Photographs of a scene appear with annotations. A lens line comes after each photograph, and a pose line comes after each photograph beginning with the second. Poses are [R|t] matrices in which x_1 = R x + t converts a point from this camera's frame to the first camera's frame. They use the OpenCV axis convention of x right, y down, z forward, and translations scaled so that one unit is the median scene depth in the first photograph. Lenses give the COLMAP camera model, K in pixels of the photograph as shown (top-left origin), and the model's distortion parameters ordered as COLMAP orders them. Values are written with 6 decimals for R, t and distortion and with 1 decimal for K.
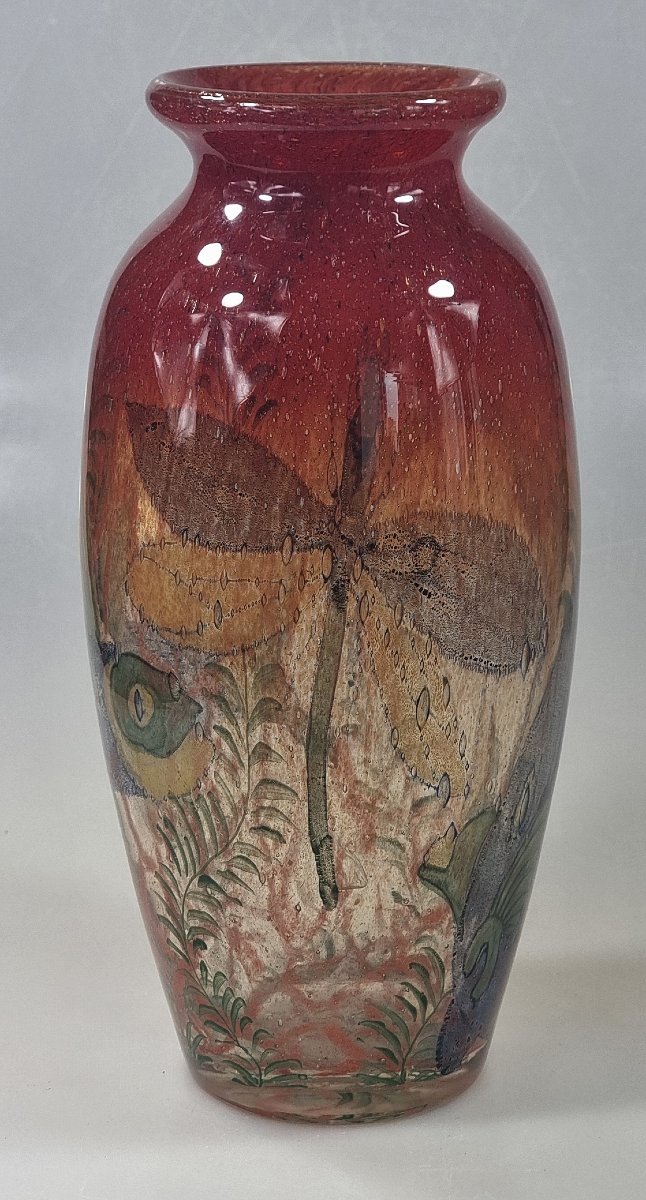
lens RADIAL K [[2713.1, 0, 316.6], [0, 2713.1, 593.1], [0, 0, 1]] dist [0.281806, 0.000000]
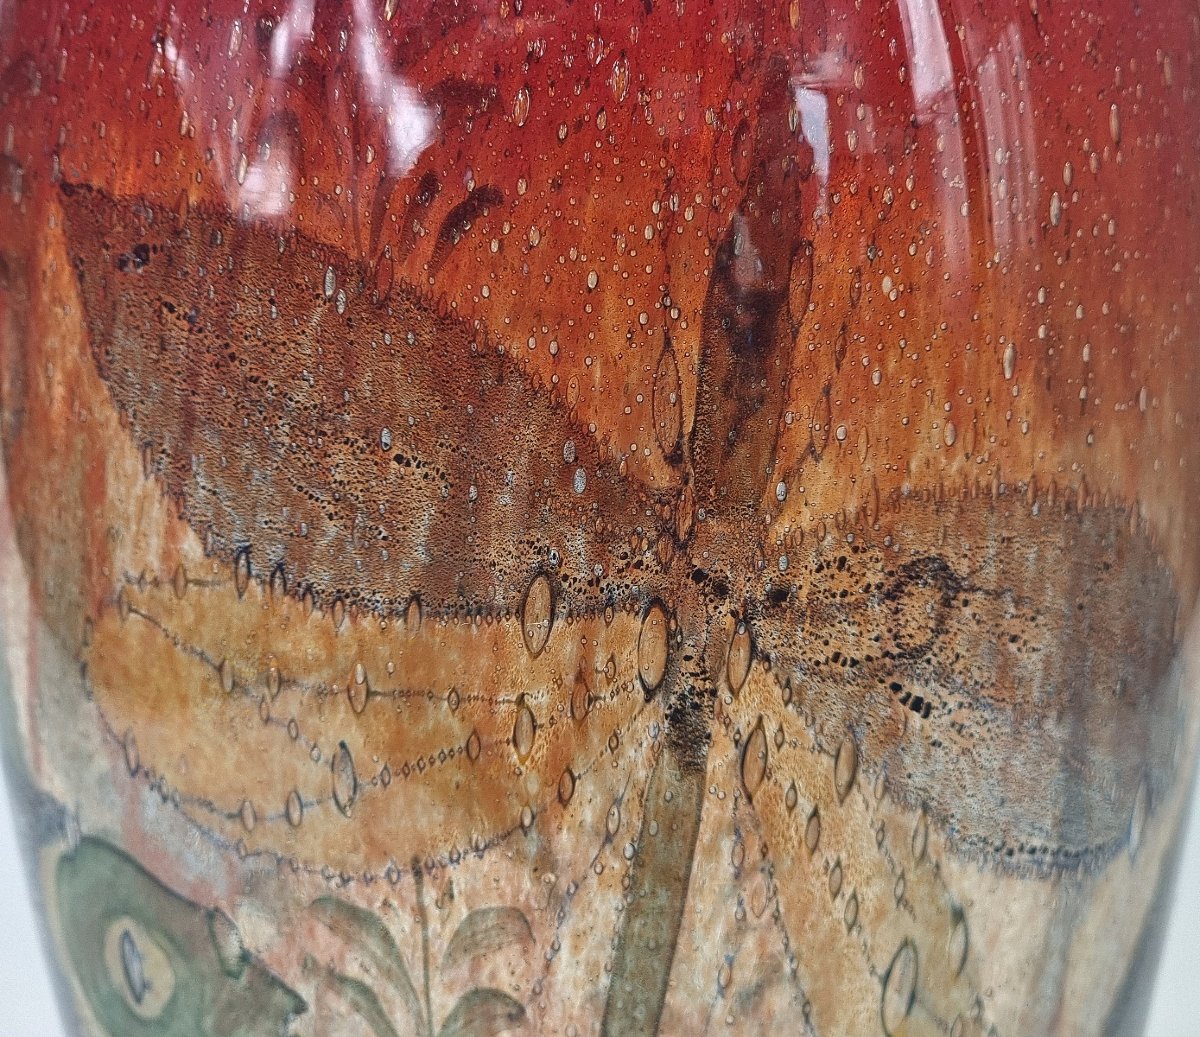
lens RADIAL K [[2807.5, 0, 594.8], [0, 2807.5, 521.4], [0, 0, 1]] dist [0.030814, 0.000000]
pose [[0.995757, -0.033107, 0.085860, -0.034241], [0.020134, 0.988815, 0.147781, -0.080735], [-0.089792, -0.145426, 0.985286, 0.639607]]
